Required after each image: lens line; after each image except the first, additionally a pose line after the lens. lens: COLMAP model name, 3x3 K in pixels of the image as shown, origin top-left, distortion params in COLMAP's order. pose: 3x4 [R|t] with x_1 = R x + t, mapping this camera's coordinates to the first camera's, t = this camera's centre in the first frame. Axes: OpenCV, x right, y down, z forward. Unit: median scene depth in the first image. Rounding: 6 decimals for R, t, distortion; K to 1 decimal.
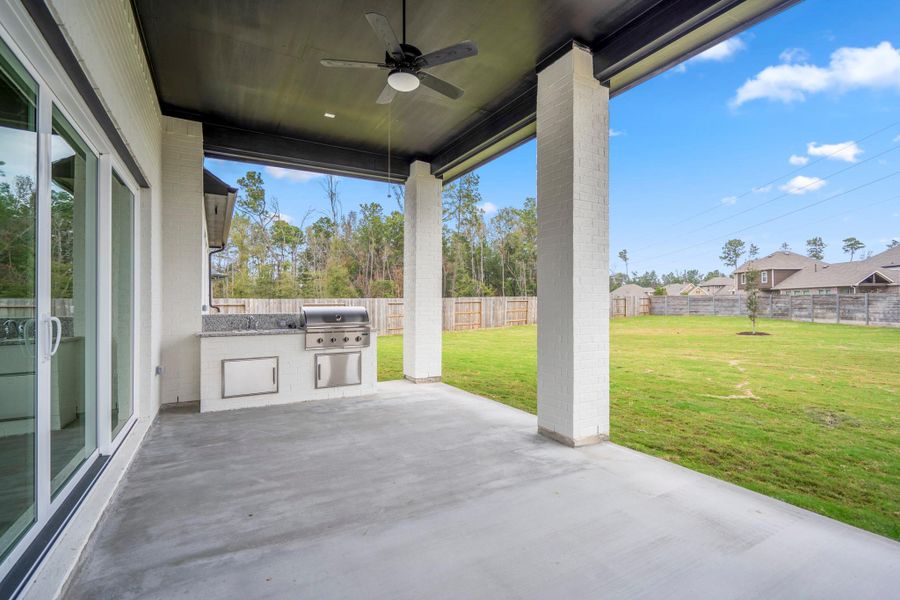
lens RADIAL K [[415.4, 0, 444.9], [0, 415.4, 302.7], [0, 0, 1]] dist [0.000098, 0.000362]
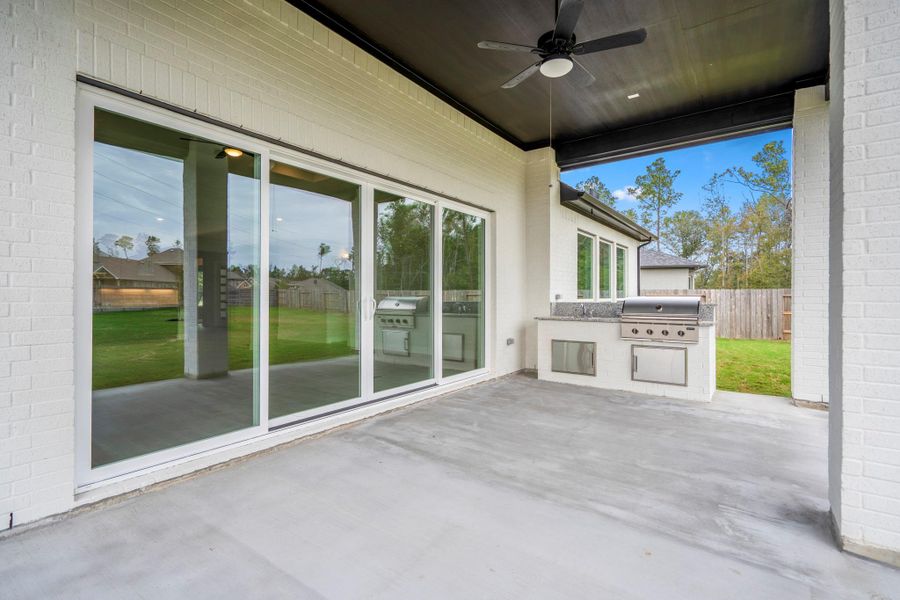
lens RADIAL K [[418.9, 0, 450.0], [0, 418.9, 300.0], [0, 0, 1]] dist [-0.002887, -0.000106]
pose [[0.410920, 0.012813, -0.911581, 0.636305], [-0.000449, 0.999904, 0.013852, 0.007987], [0.911671, -0.005283, 0.410886, 0.319323]]
